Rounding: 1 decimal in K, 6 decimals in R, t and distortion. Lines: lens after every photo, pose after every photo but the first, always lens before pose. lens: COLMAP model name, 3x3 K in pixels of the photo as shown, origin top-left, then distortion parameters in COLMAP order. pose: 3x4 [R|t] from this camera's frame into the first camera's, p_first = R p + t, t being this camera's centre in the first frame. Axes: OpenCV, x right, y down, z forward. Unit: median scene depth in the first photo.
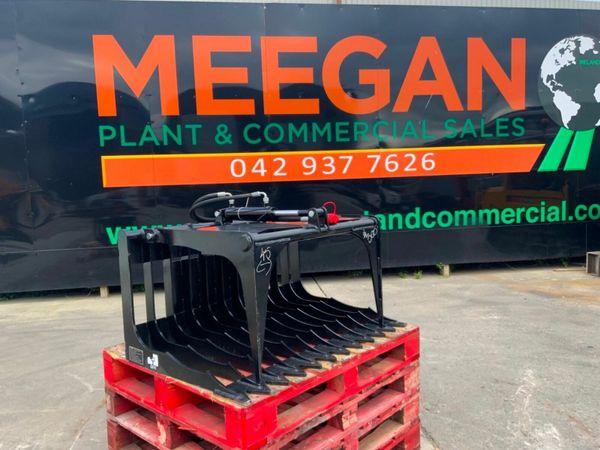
lens RADIAL K [[499.4, 0, 299.6], [0, 499.4, 225.7], [0, 0, 1]] dist [0.049291, -0.074877]
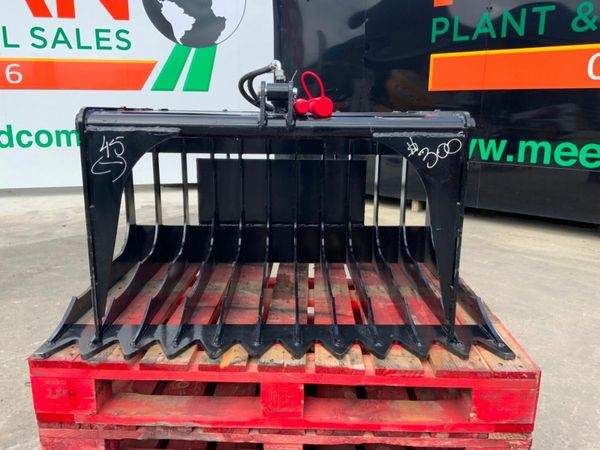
lens RADIAL K [[499.4, 0, 299.2], [0, 499.4, 221.0], [0, 0, 1]] dist [0.049291, -0.074877]
pose [[0.659946, 0.207666, -0.722043, 0.159959], [-0.096477, 0.976509, 0.192673, 0.001190], [0.745093, -0.057493, 0.664479, 0.220807]]
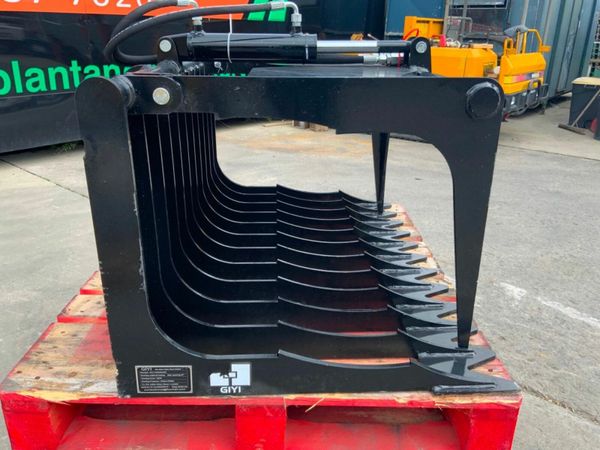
lens RADIAL K [[499.4, 0, 299.5], [0, 499.4, 225.8], [0, 0, 1]] dist [0.049291, -0.074877]
pose [[0.734032, -0.195581, 0.650342, -0.166028], [0.011819, 0.961166, 0.275717, 0.004352], [-0.679012, -0.194698, 0.707838, 0.214612]]
